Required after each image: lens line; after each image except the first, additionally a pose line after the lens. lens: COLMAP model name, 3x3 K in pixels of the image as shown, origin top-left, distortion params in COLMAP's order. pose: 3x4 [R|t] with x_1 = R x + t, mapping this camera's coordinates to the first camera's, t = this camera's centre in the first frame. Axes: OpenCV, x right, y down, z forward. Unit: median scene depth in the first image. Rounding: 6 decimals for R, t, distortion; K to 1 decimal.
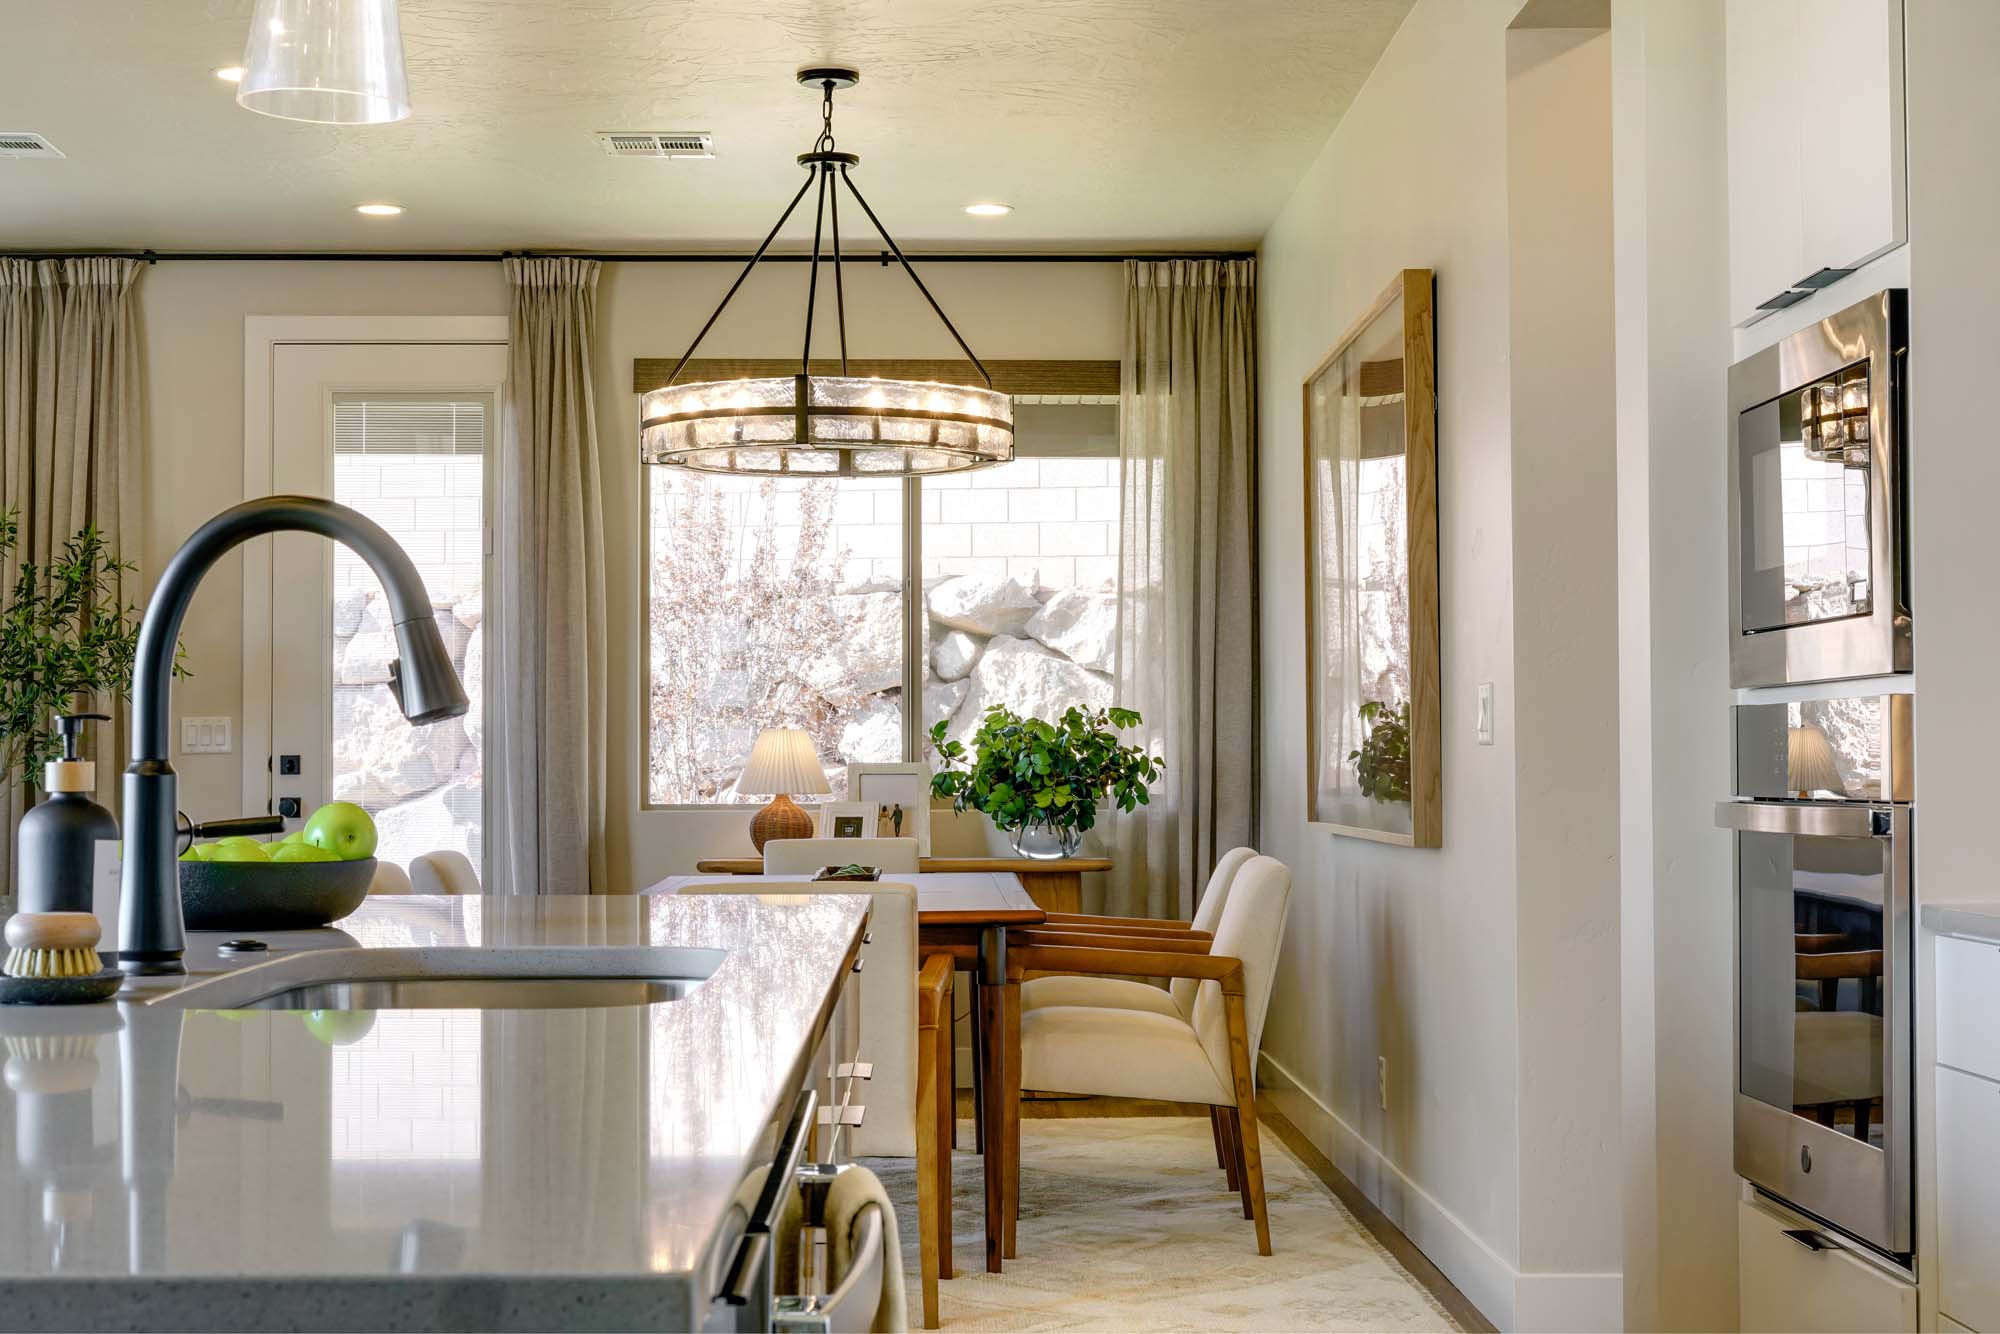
lens RADIAL K [[3085.1, 0, 1000.4], [0, 3085.1, 661.0], [0, 0, 1]] dist [-0.007298, 0.000000]
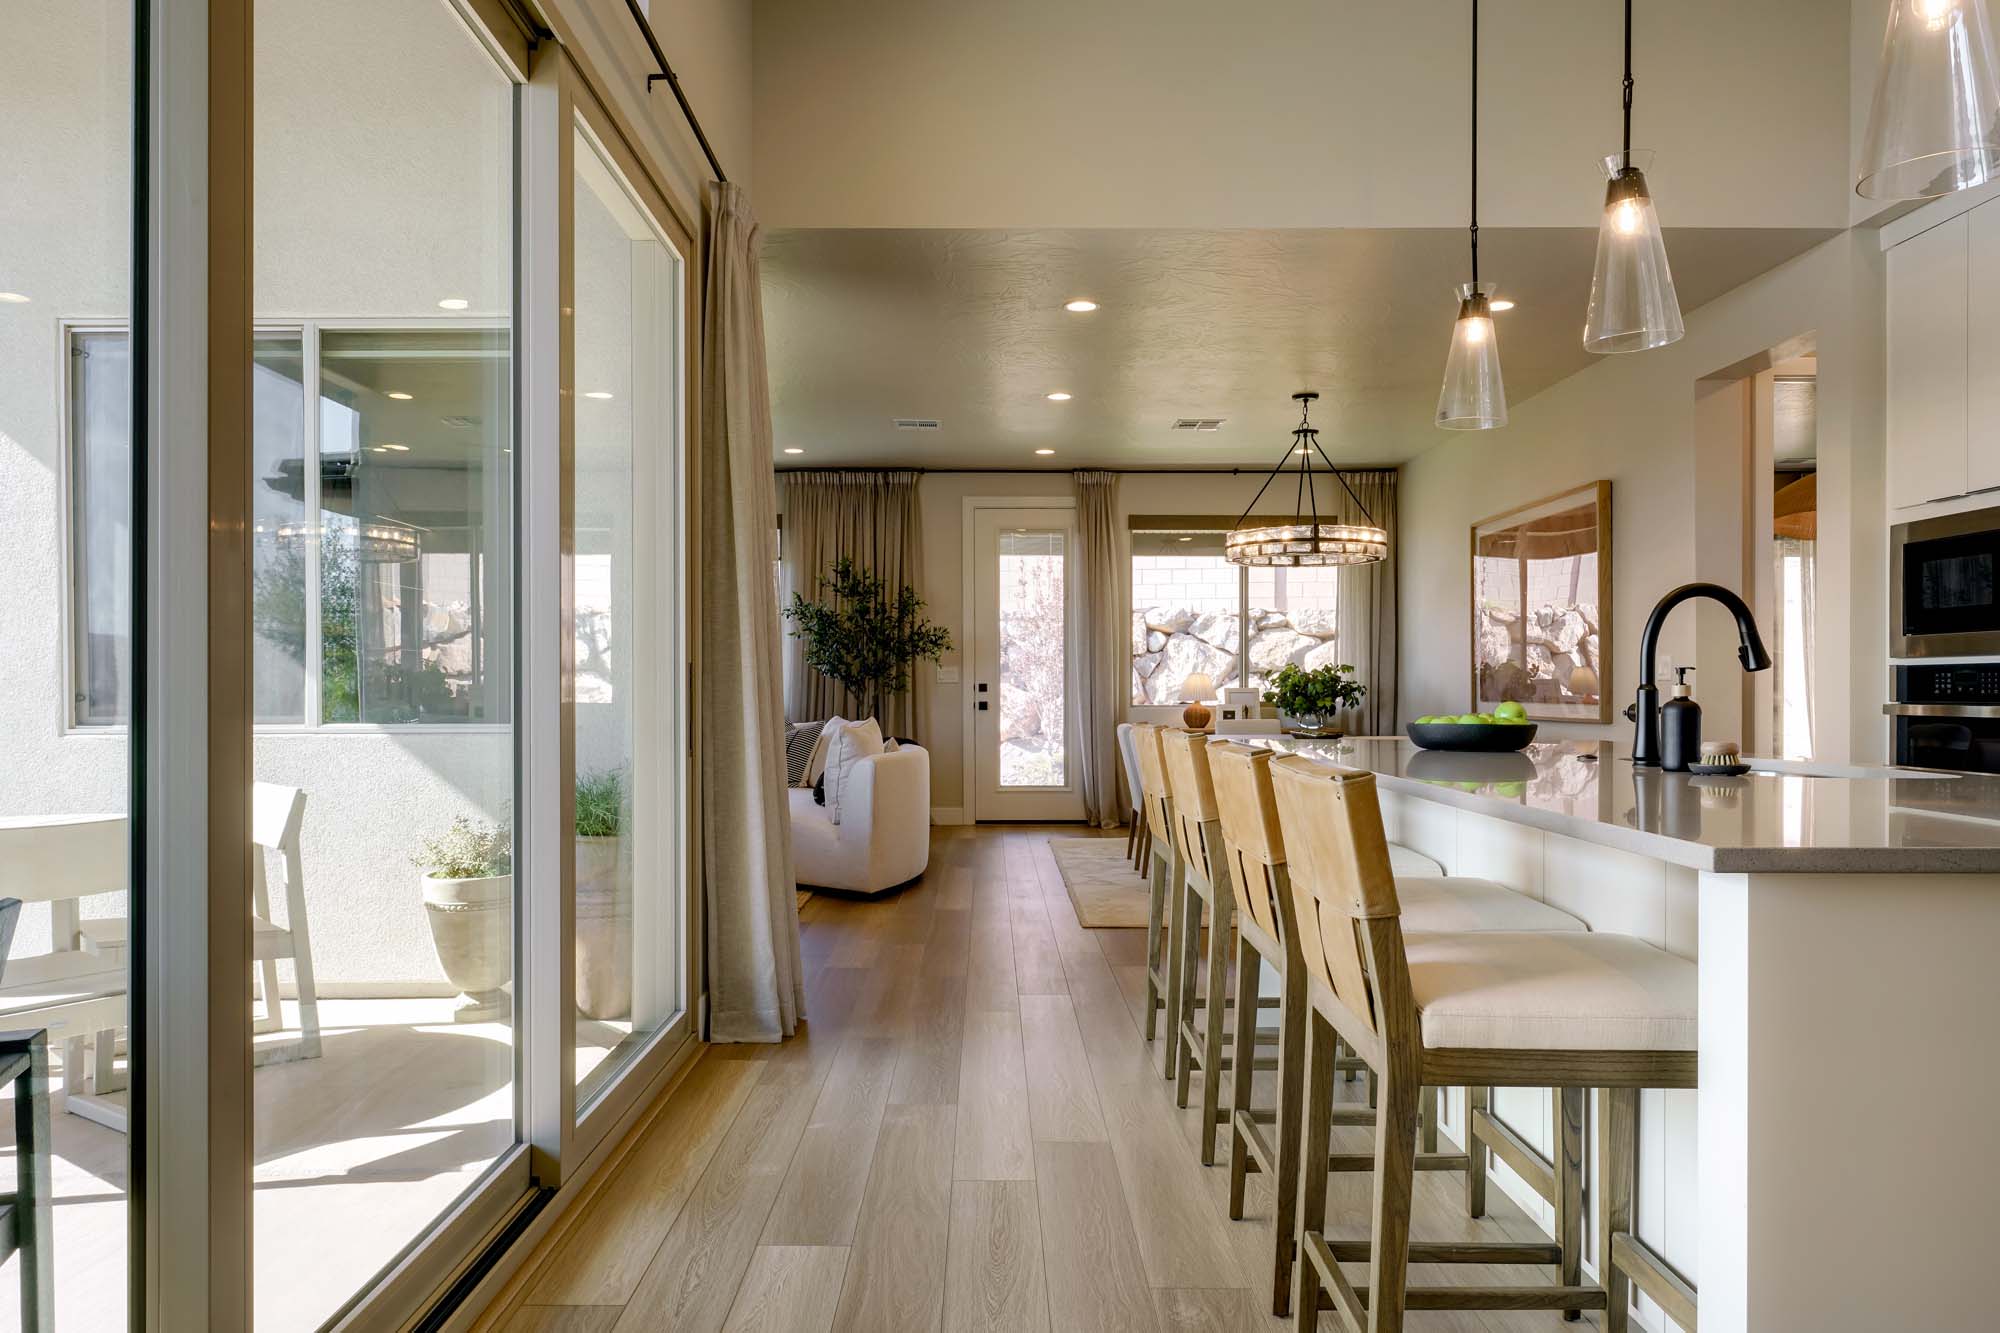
lens RADIAL K [[1356.6, 0, 997.7], [0, 1356.6, 688.1], [0, 0, 1]] dist [-0.000918, -0.007391]
pose [[0.999777, 0.003351, -0.020829, -0.199289], [-0.002662, 0.999451, 0.033014, -0.000333], [0.020928, -0.032951, 0.999238, -0.035554]]
